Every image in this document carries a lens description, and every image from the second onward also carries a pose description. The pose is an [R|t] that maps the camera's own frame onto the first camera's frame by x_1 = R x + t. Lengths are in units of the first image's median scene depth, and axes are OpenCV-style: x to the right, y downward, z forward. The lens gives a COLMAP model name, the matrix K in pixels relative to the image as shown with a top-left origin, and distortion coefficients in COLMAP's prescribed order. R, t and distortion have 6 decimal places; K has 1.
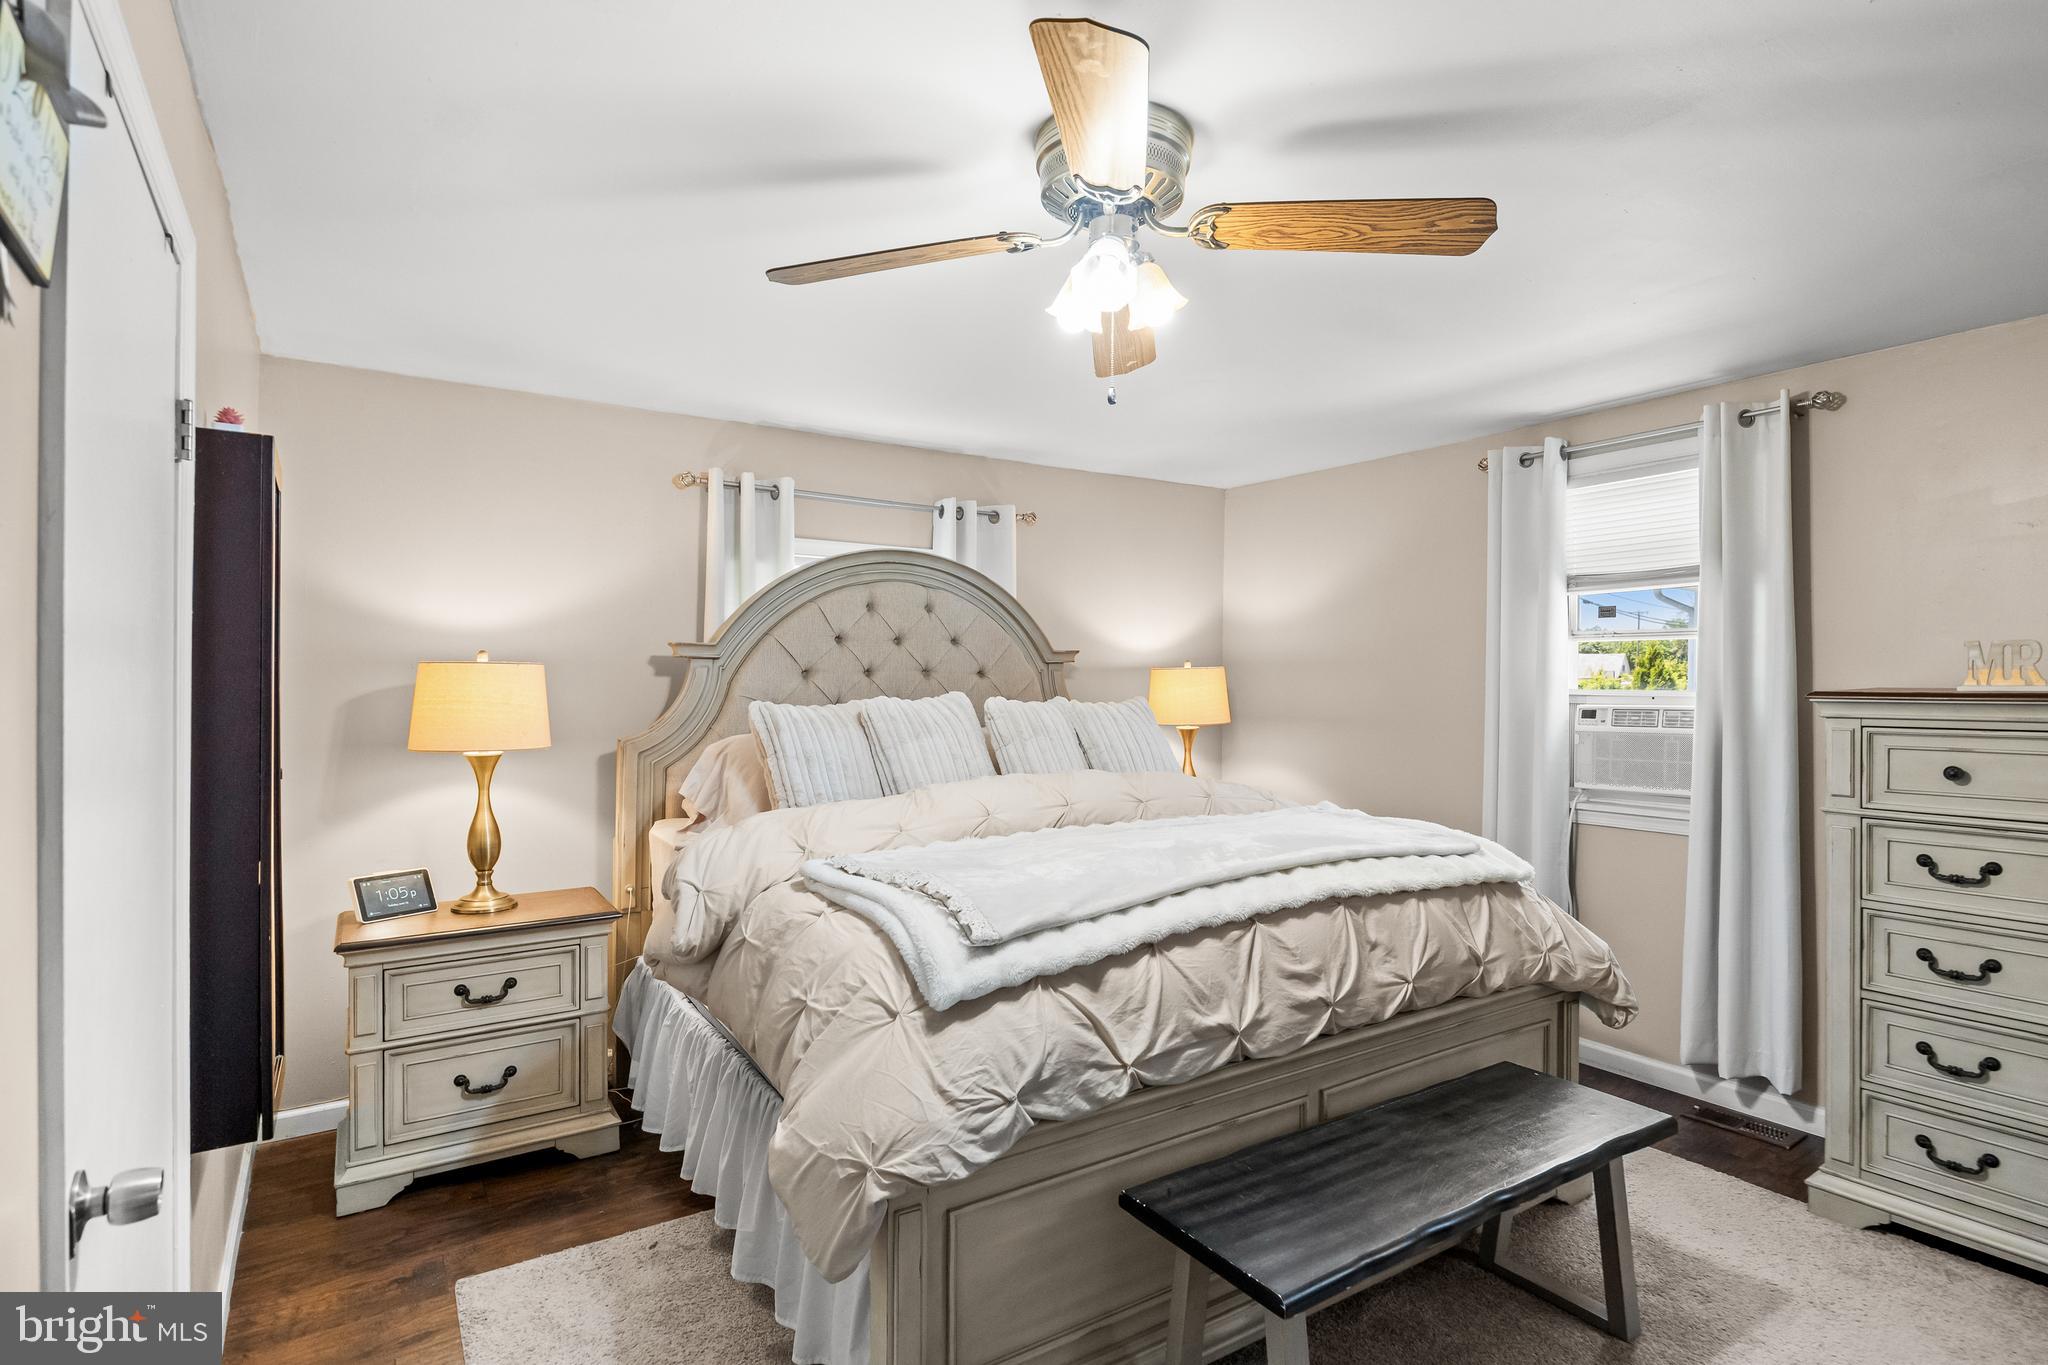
lens RADIAL K [[1040.0, 0, 1032.5], [0, 1040.0, 673.0], [0, 0, 1]] dist [0.016509, 0.000176]
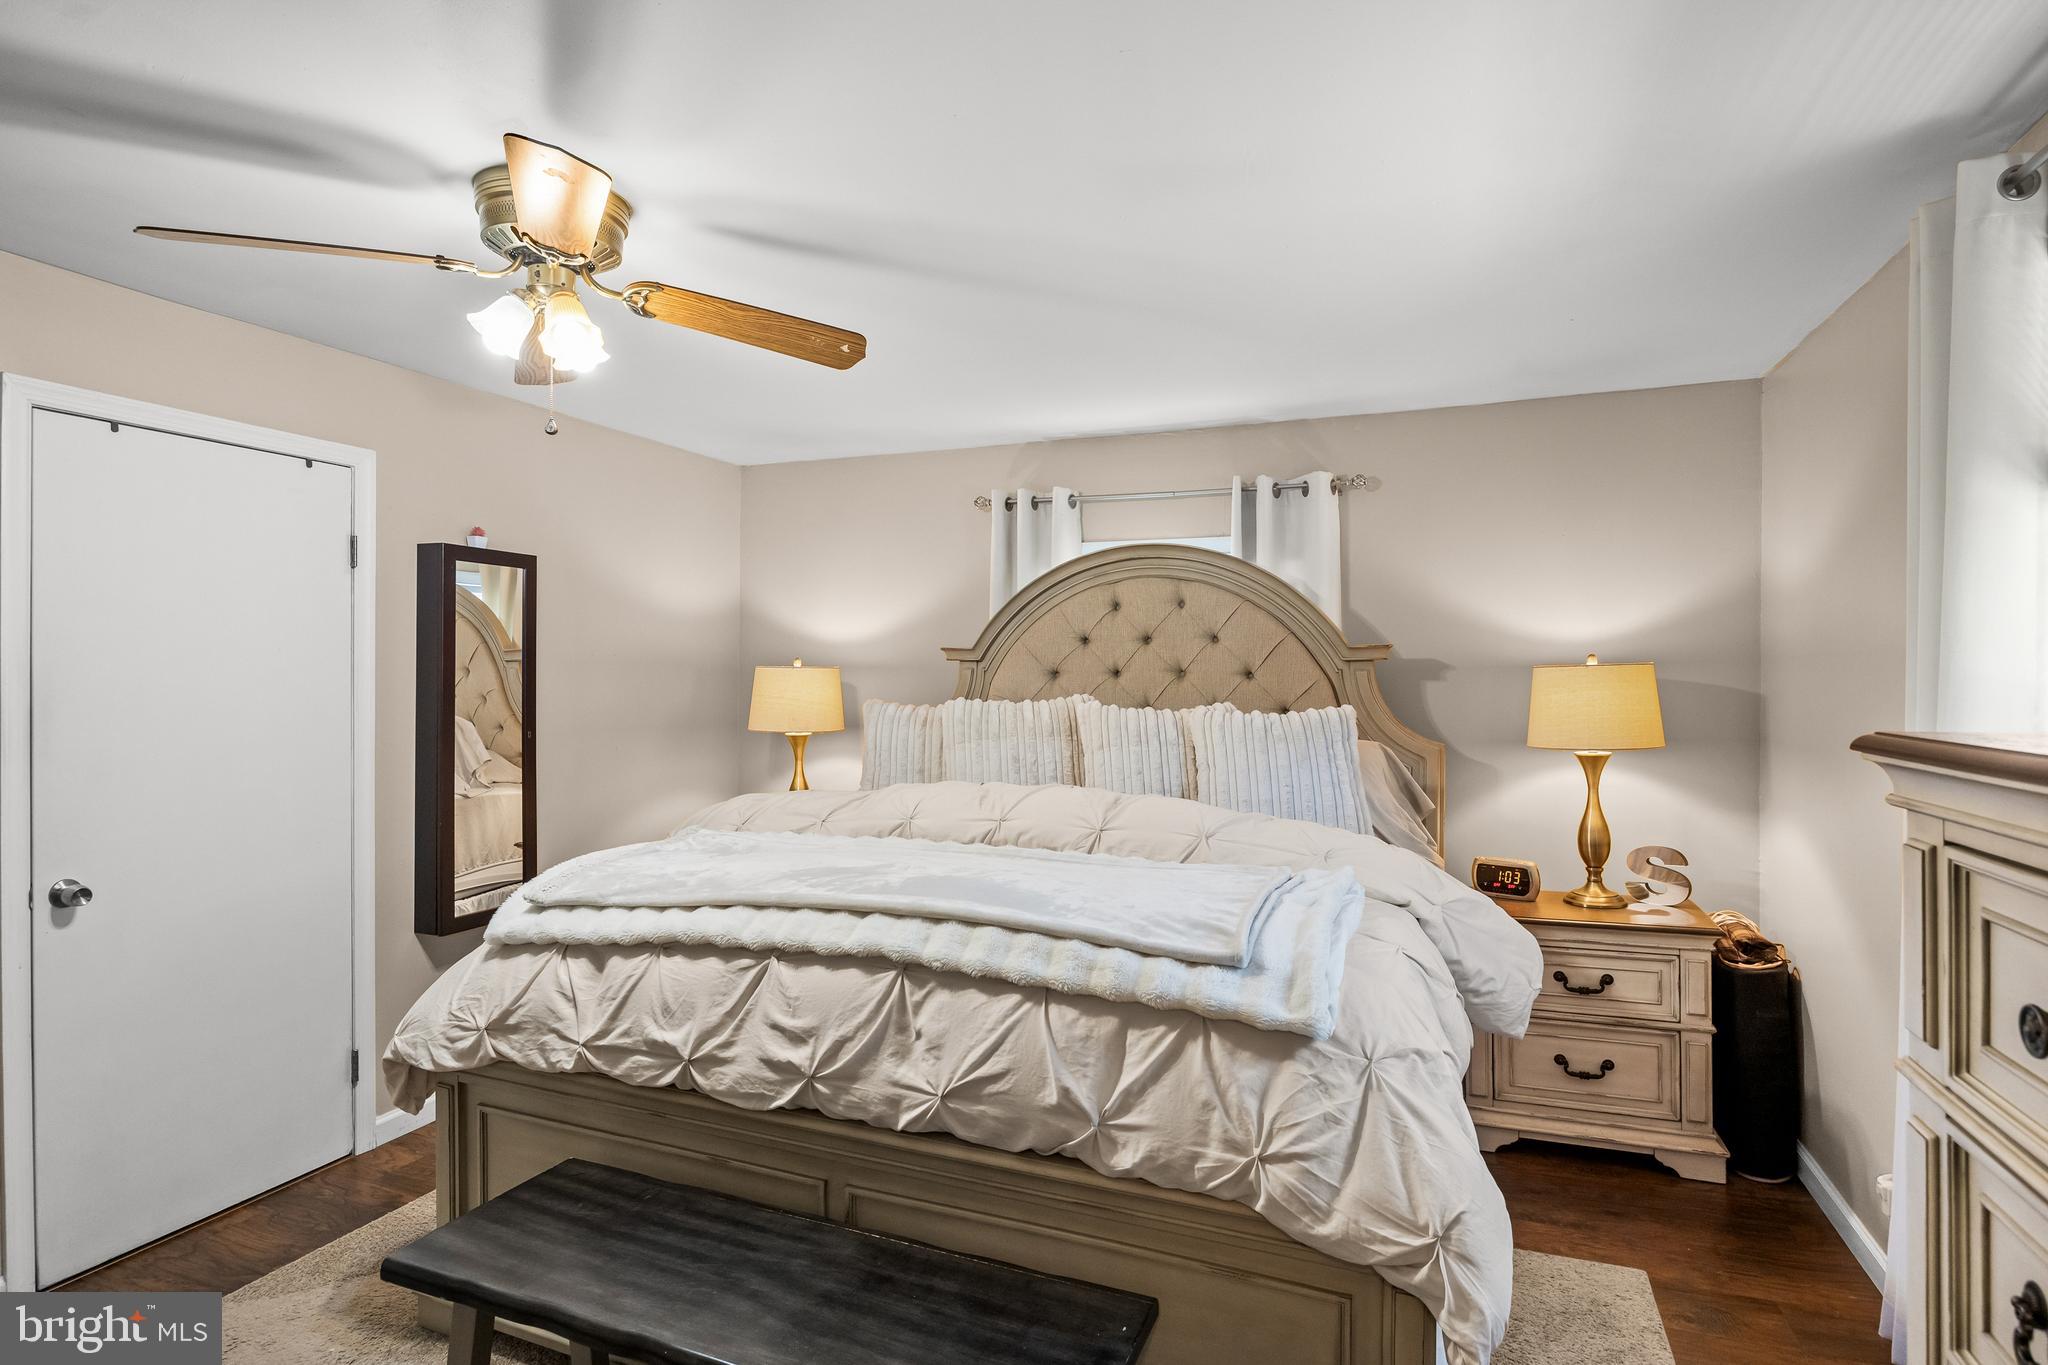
lens RADIAL K [[1037.3, 0, 1021.5], [0, 1037.3, 663.1], [0, 0, 1]] dist [-0.004739, -0.000098]
pose [[0.558762, -0.007603, -0.829293, 1.079796], [0.001710, 0.999966, -0.008016, -0.004414], [0.829326, 0.003061, 0.558756, 0.686461]]
